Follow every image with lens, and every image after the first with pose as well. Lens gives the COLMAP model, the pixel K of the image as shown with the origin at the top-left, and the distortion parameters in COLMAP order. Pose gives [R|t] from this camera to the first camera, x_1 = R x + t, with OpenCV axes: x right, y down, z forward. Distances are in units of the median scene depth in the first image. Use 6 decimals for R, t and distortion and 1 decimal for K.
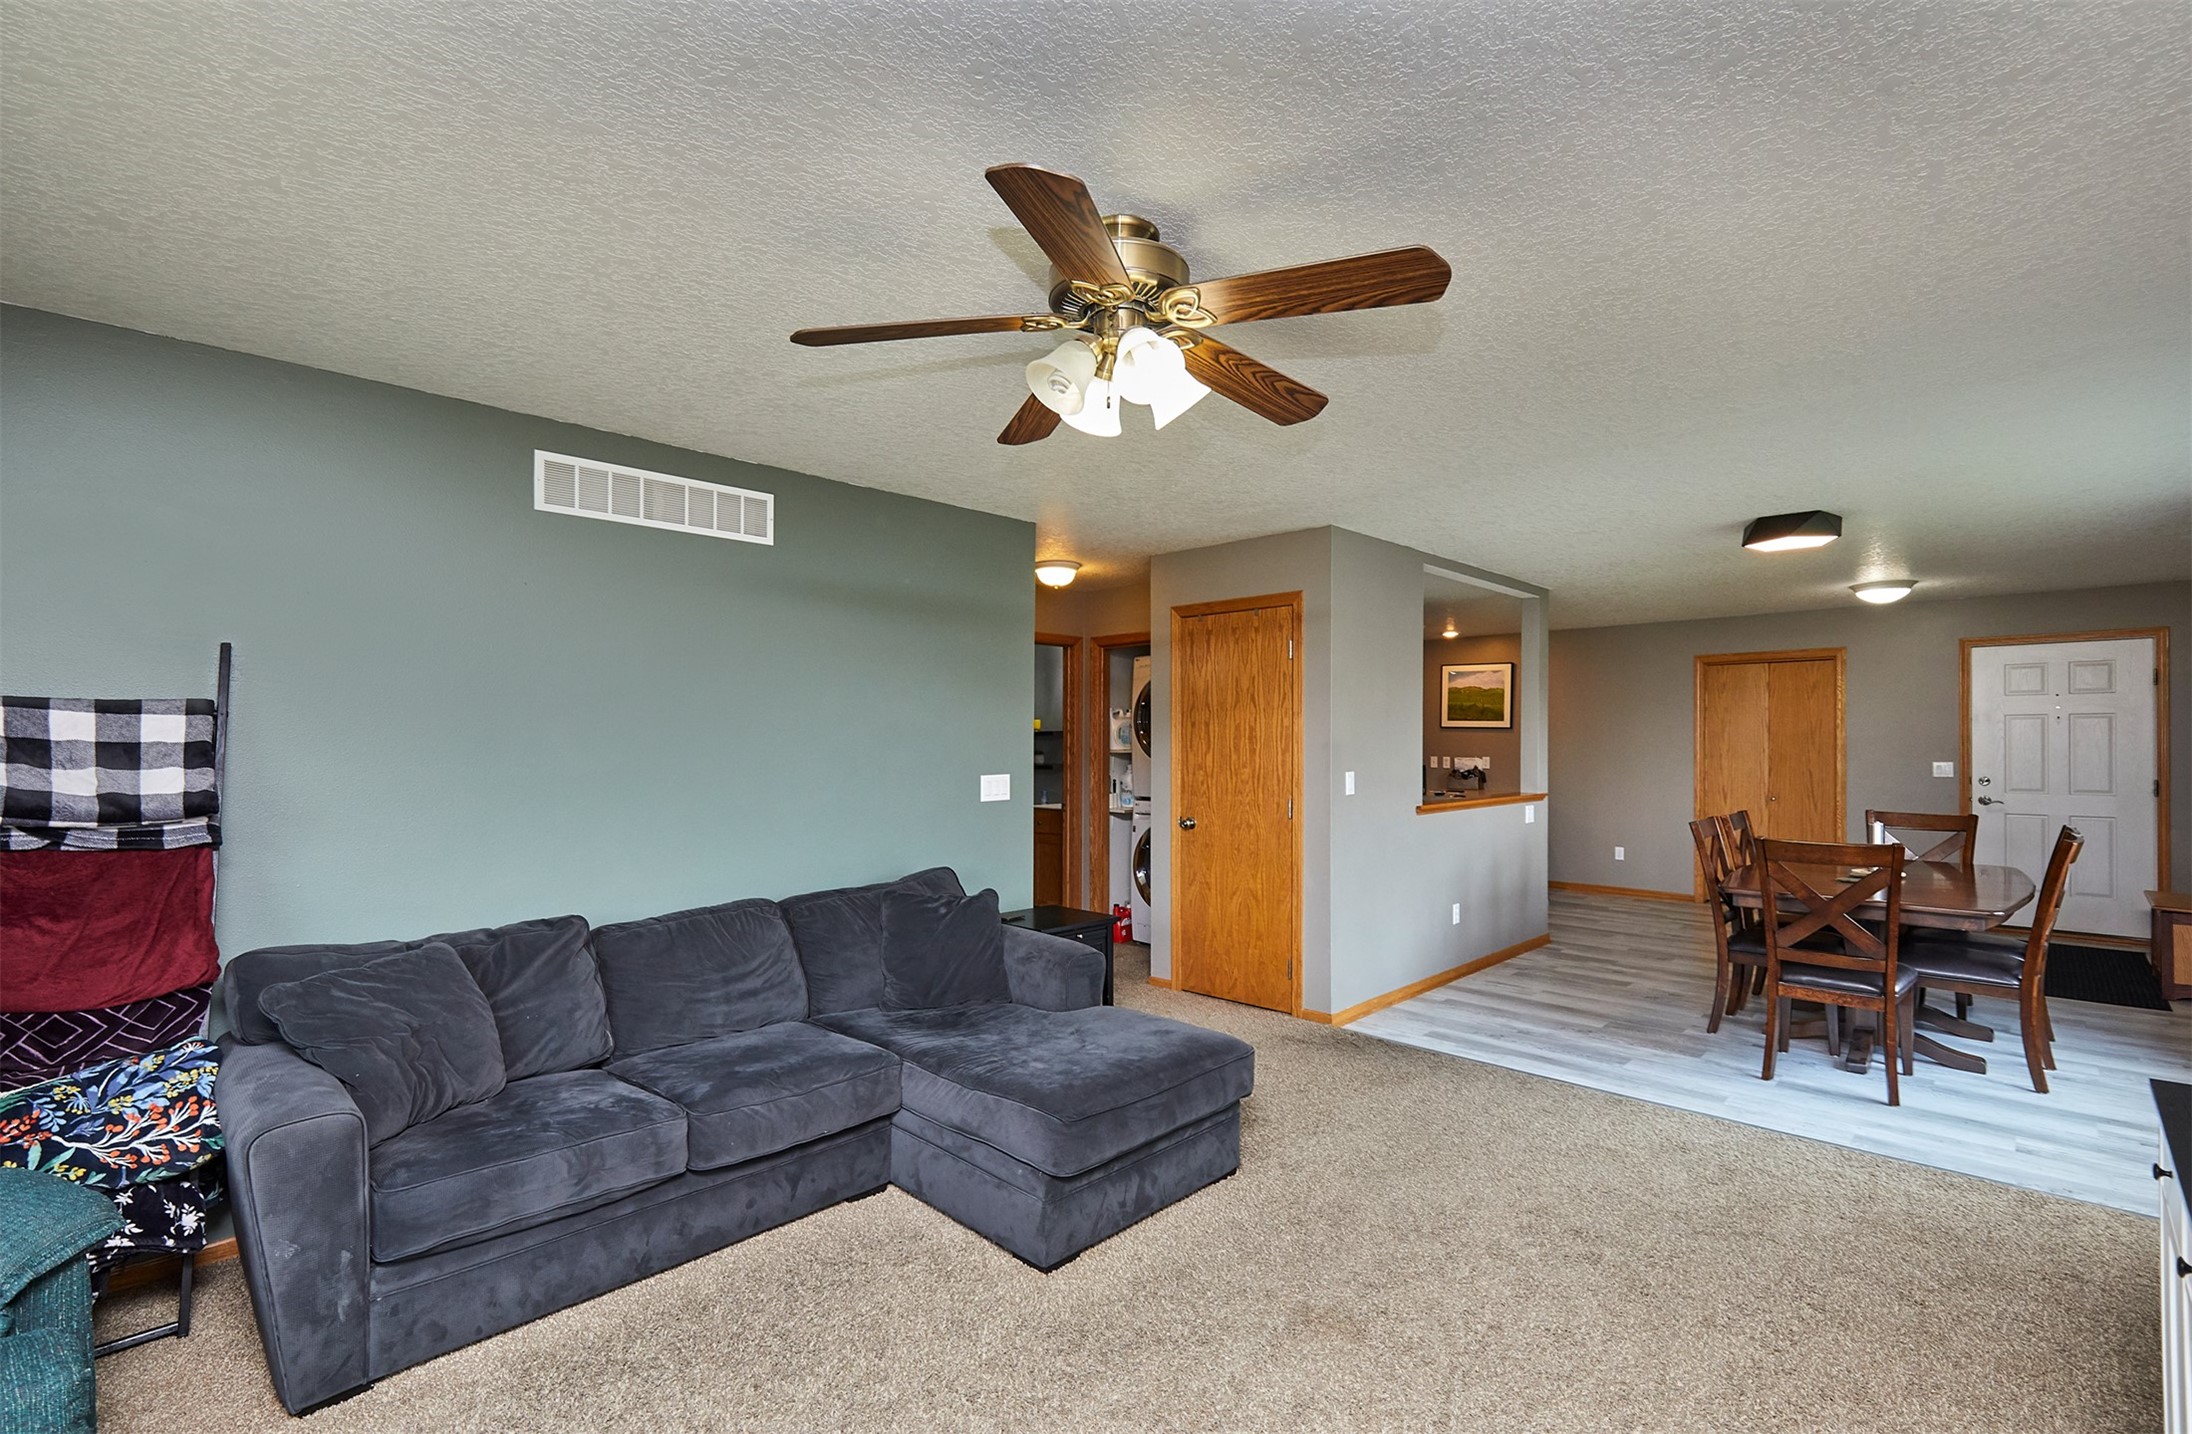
lens RADIAL K [[982.6, 0, 1117.7], [0, 982.6, 735.4], [0, 0, 1]] dist [0.007563, 0.000267]
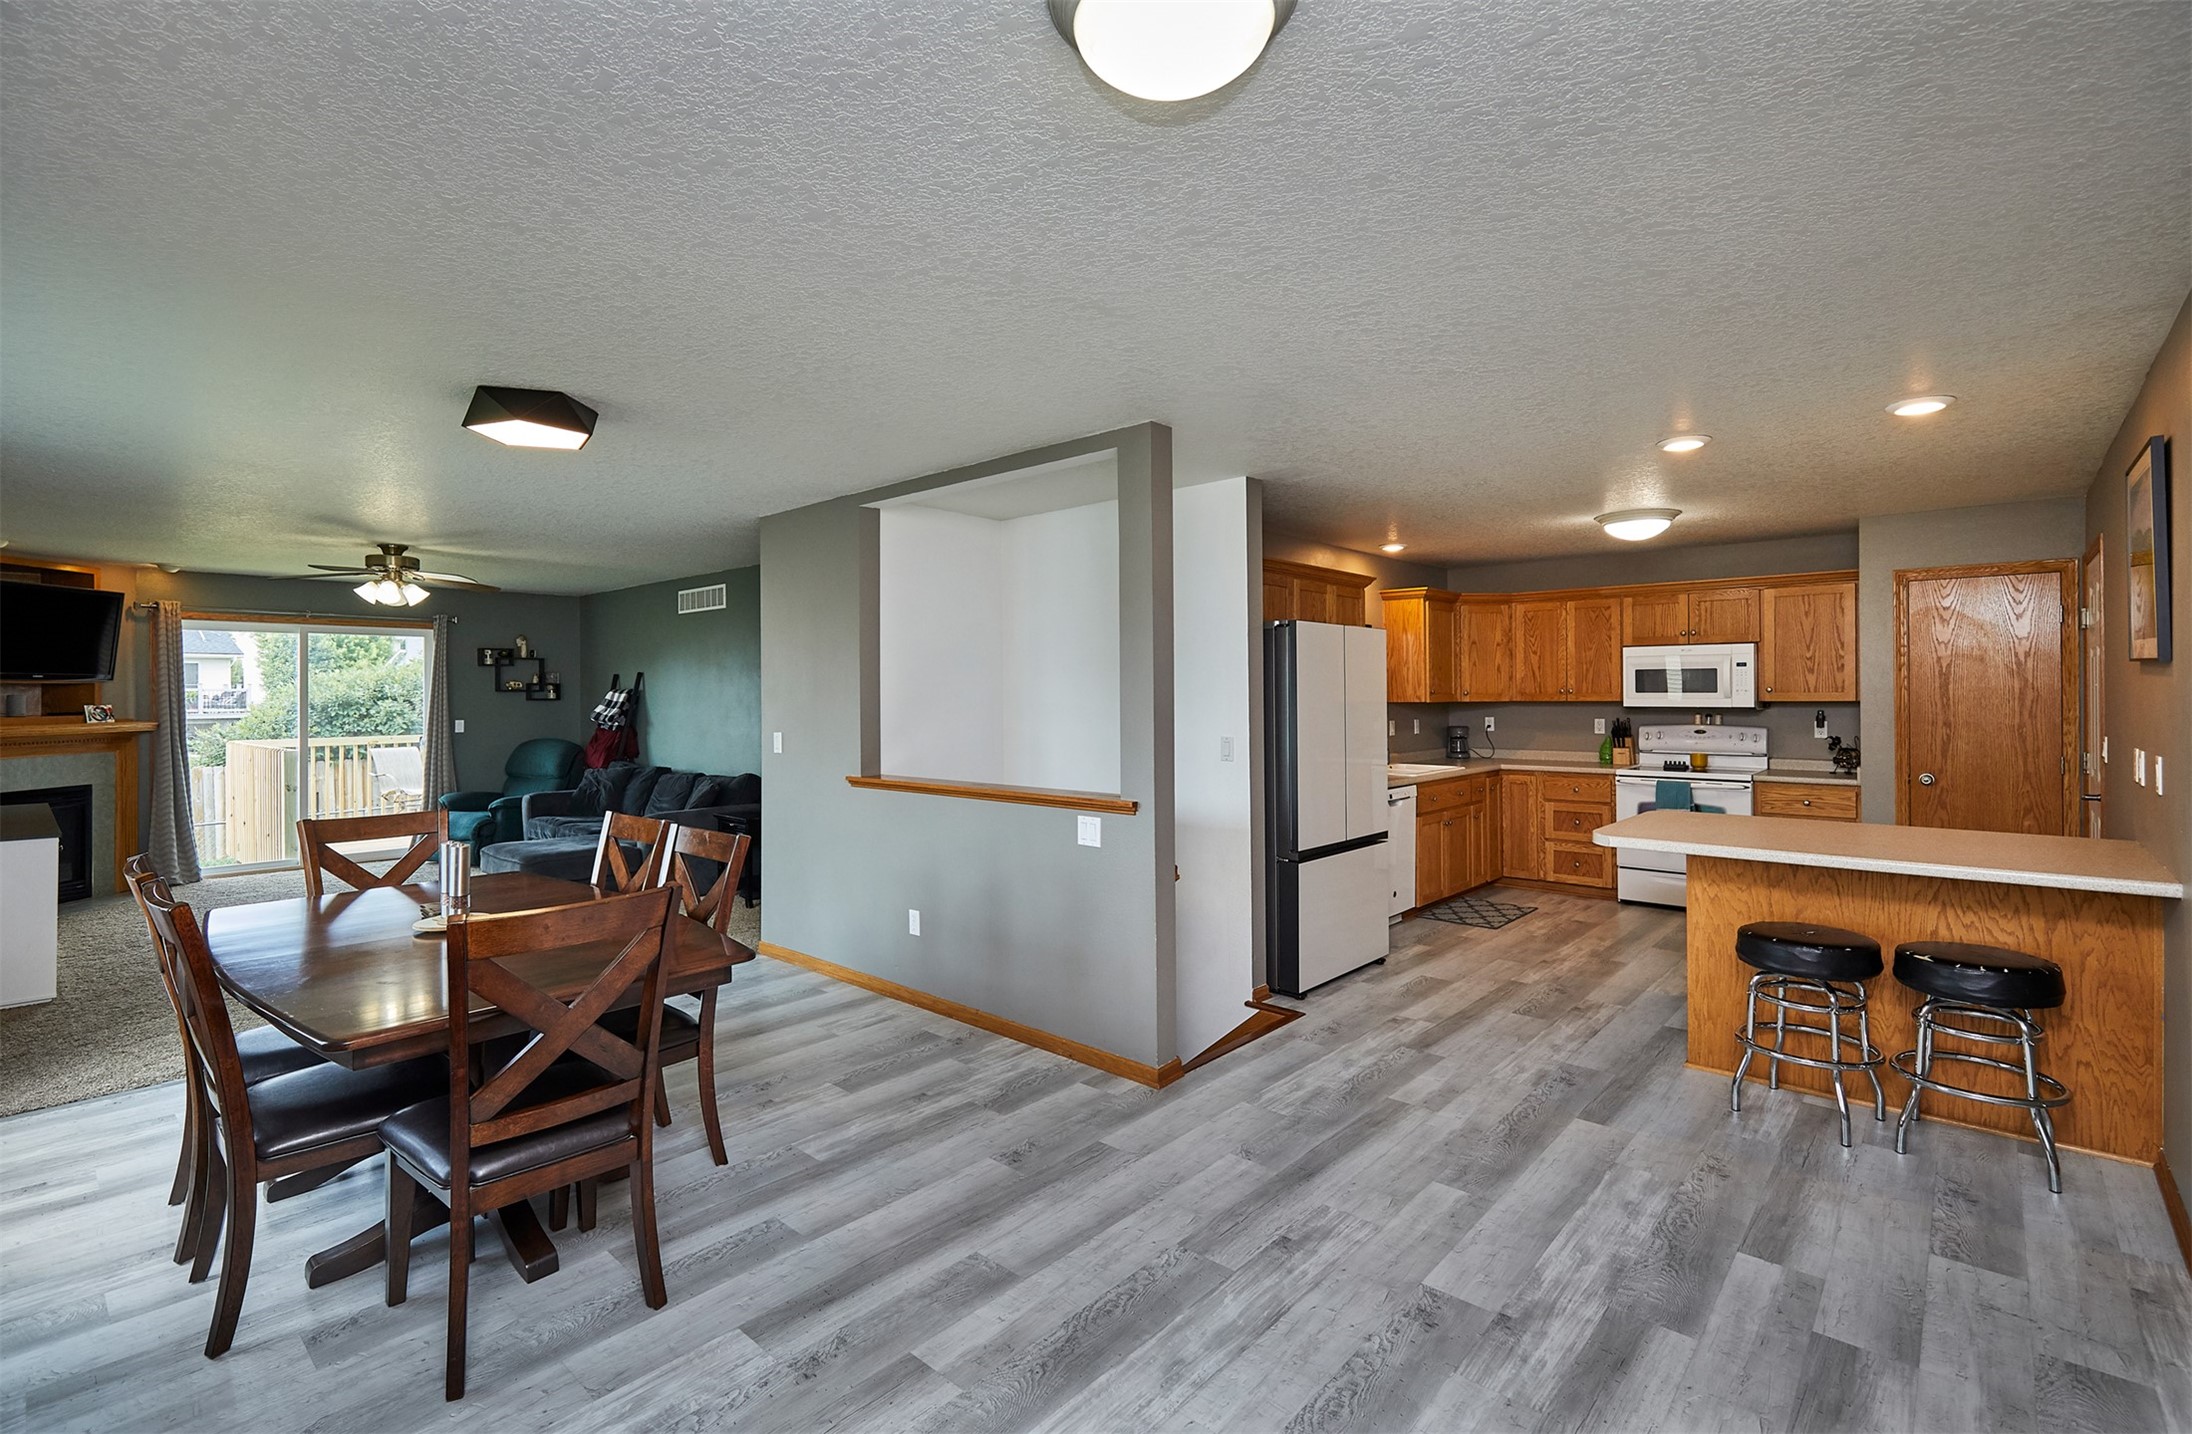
lens RADIAL K [[982.6, 0, 1097.7], [0, 982.6, 689.5], [0, 0, 1]] dist [0.007563, 0.000267]
pose [[0.026372, -0.002856, -0.999648, 1.269203], [0.012620, 0.999917, -0.002524, -0.003271], [0.999573, -0.012549, 0.026406, 1.254378]]
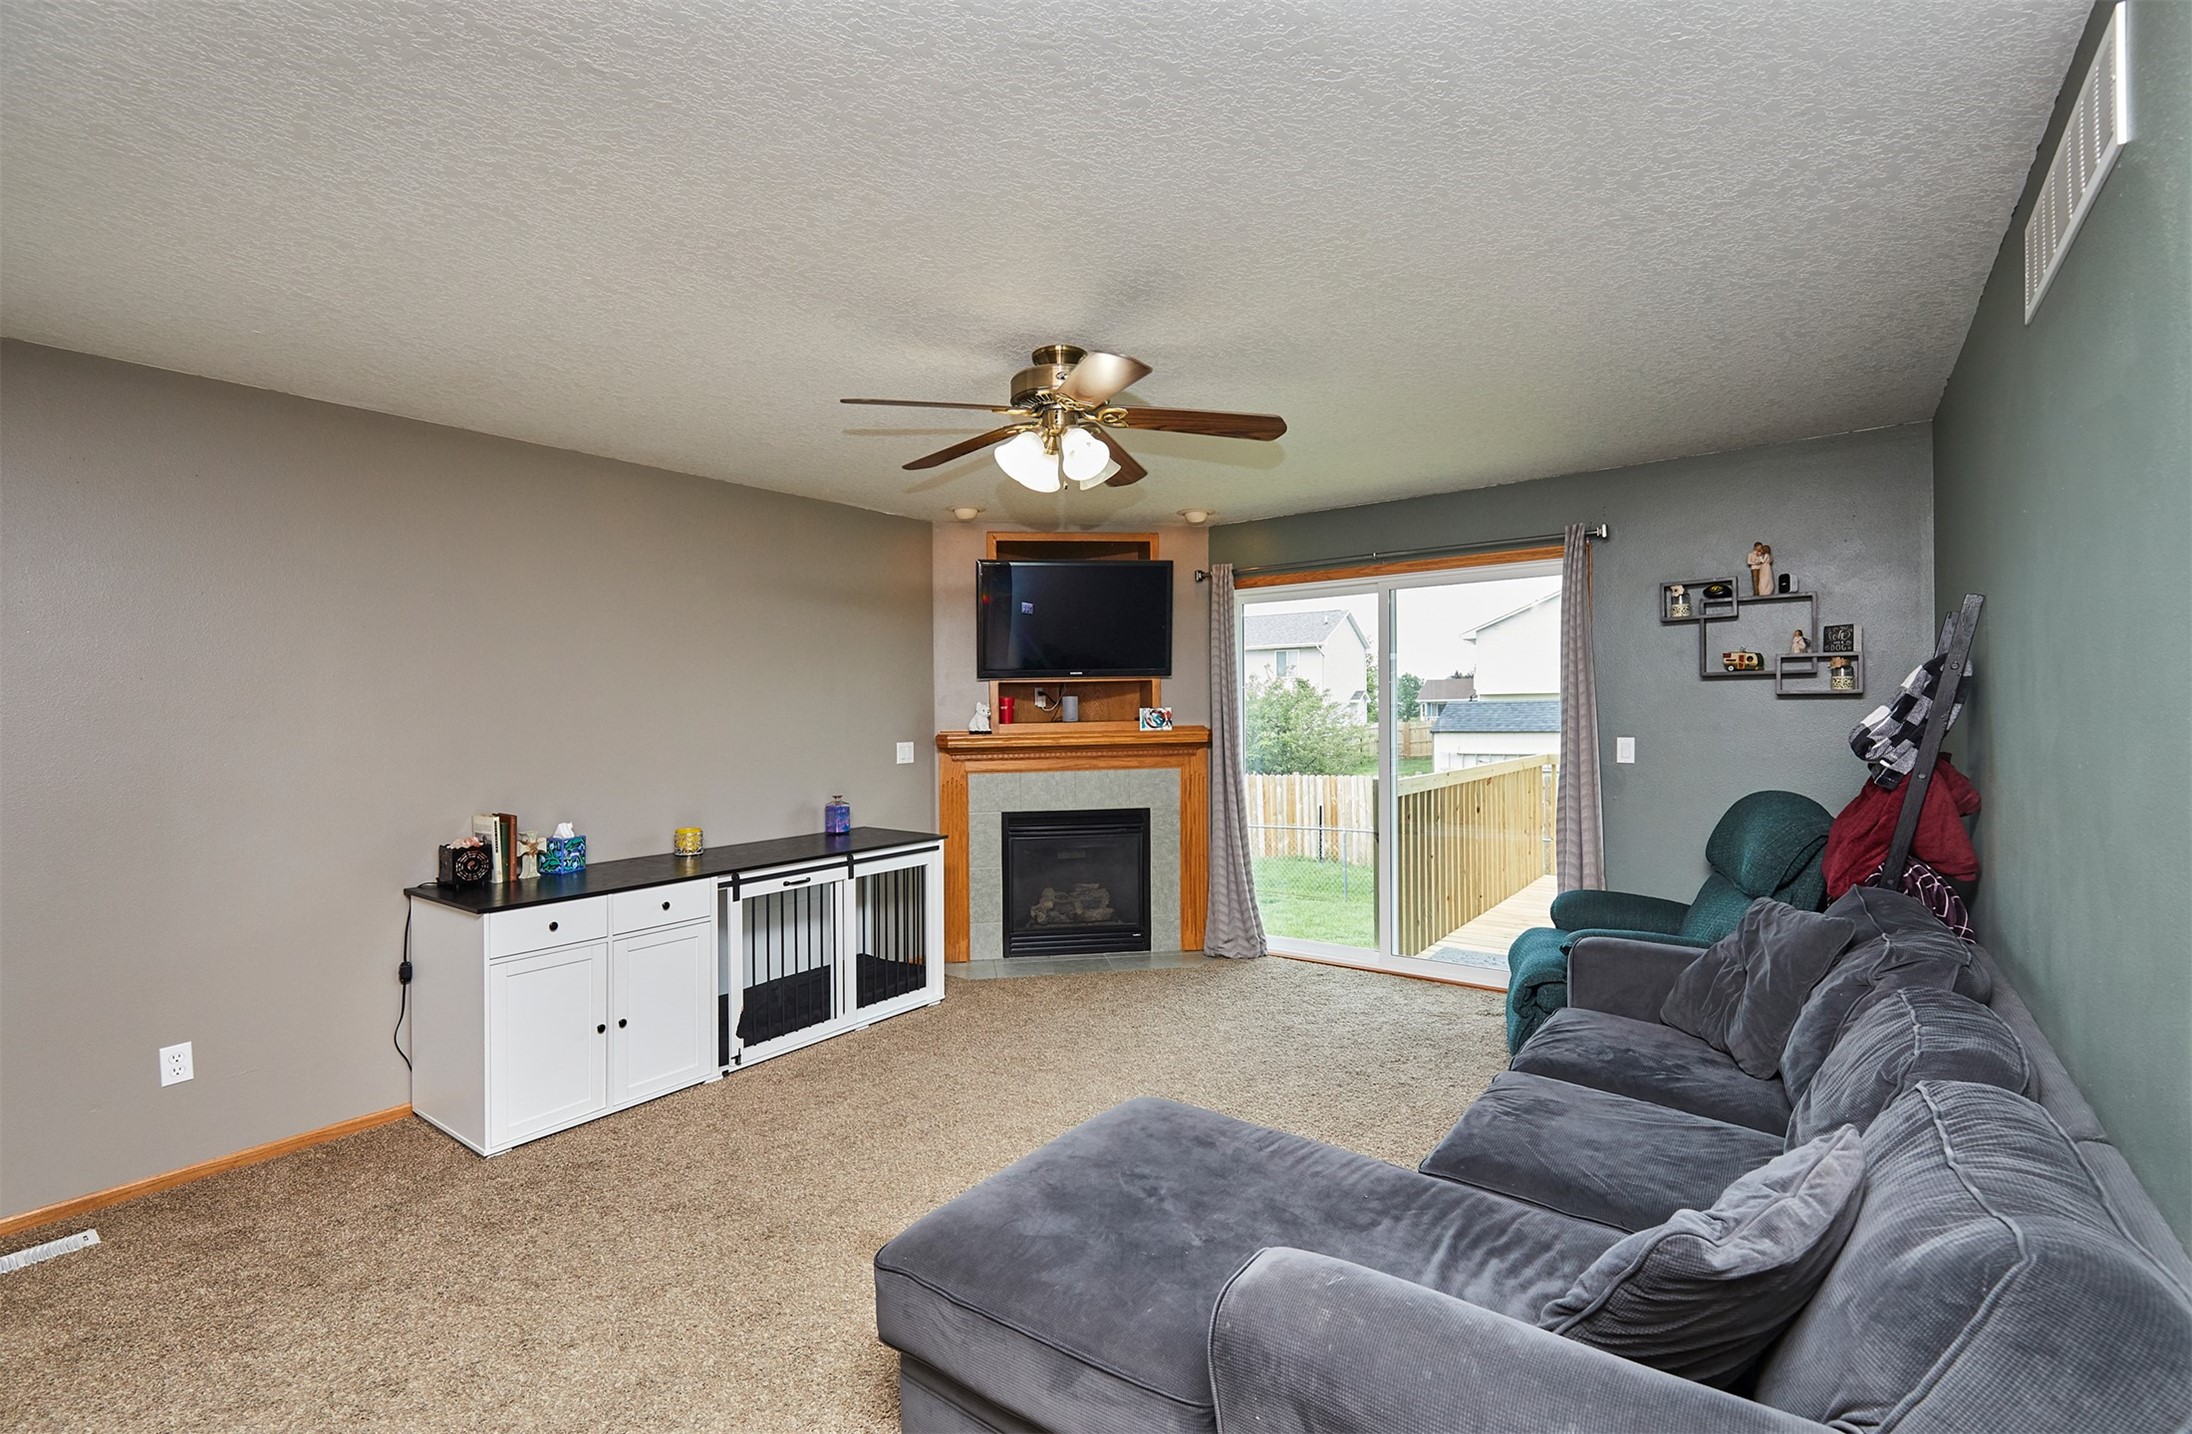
lens RADIAL K [[982.6, 0, 1102.5], [0, 982.6, 715.5], [0, 0, 1]] dist [0.007563, 0.000267]
pose [[-0.992965, 0.018775, -0.116910, 0.026755], [0.019048, 0.999818, -0.001217, 0.006249], [0.116866, -0.003435, -0.993142, 0.957274]]
